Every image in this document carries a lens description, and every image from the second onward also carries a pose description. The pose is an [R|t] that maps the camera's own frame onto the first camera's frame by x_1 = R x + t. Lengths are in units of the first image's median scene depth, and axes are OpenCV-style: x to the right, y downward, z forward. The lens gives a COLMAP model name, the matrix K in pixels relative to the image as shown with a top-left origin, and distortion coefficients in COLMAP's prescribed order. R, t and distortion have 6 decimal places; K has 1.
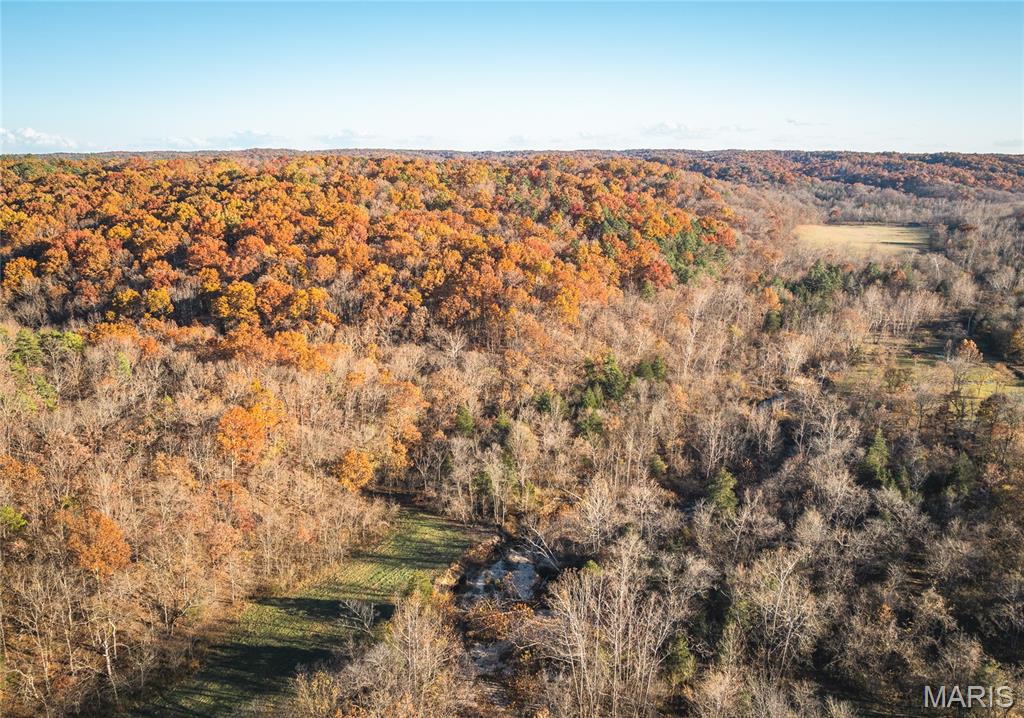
lens RADIAL K [[720.0, 0, 510.3], [0, 720.0, 358.0], [0, 0, 1]] dist [-0.043262, -0.000307]
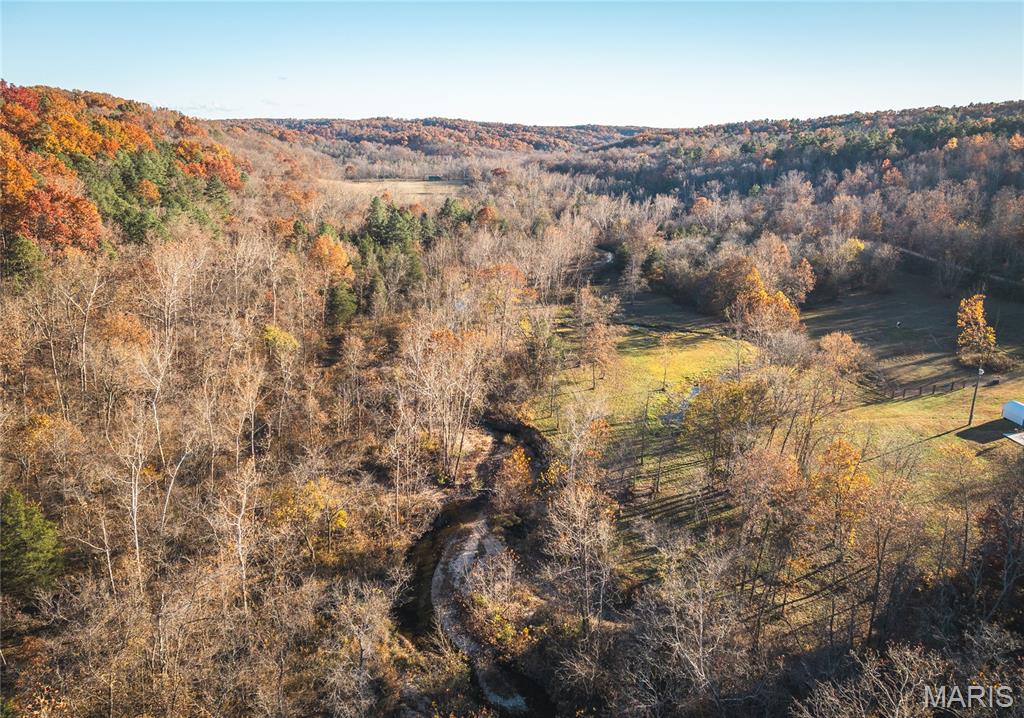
lens RADIAL K [[720.0, 0, 509.5], [0, 720.0, 351.4], [0, 0, 1]] dist [-0.043262, -0.000307]
pose [[0.790025, -0.157309, 0.592549, 0.069406], [0.147931, 0.986875, 0.064764, -0.014644], [-0.594959, 0.036491, 0.802927, 0.234527]]
